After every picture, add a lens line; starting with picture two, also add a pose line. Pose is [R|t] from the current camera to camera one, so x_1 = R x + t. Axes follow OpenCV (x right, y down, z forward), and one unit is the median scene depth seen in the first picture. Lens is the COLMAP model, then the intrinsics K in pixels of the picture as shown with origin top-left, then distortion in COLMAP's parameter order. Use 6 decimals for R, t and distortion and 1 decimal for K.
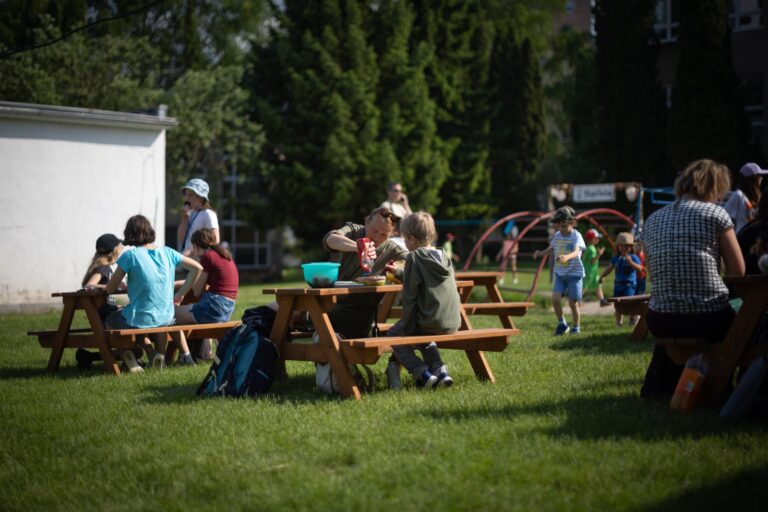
lens RADIAL K [[1161.9, 0, 384.0], [0, 1161.9, 256.0], [0, 0, 1]] dist [0.019965, 0.043231]
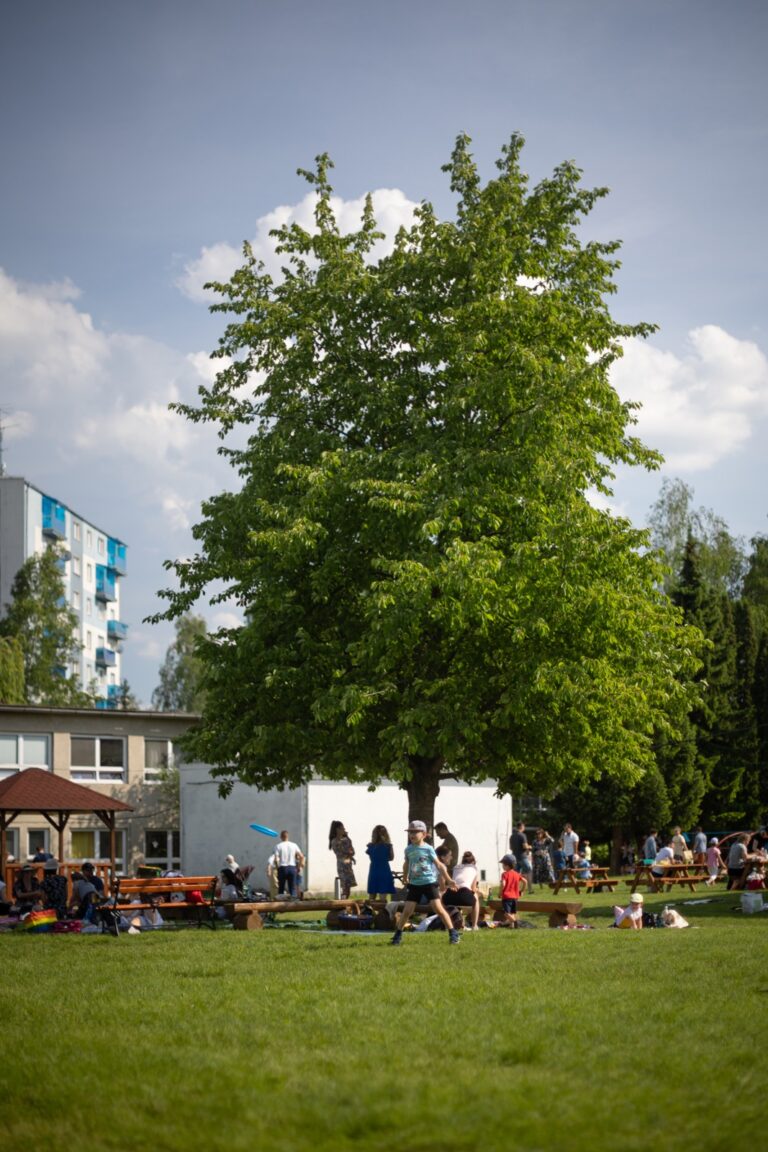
lens RADIAL K [[1742.9, 0, 384.0], [0, 1742.9, 576.0], [0, 0, 1]] dist [0.019965, 0.043231]
pose [[0.988410, -0.026062, -0.149554, -0.002077], [0.001116, 0.986374, -0.164514, 0.009769], [0.151804, 0.162440, 0.974971, -0.850613]]
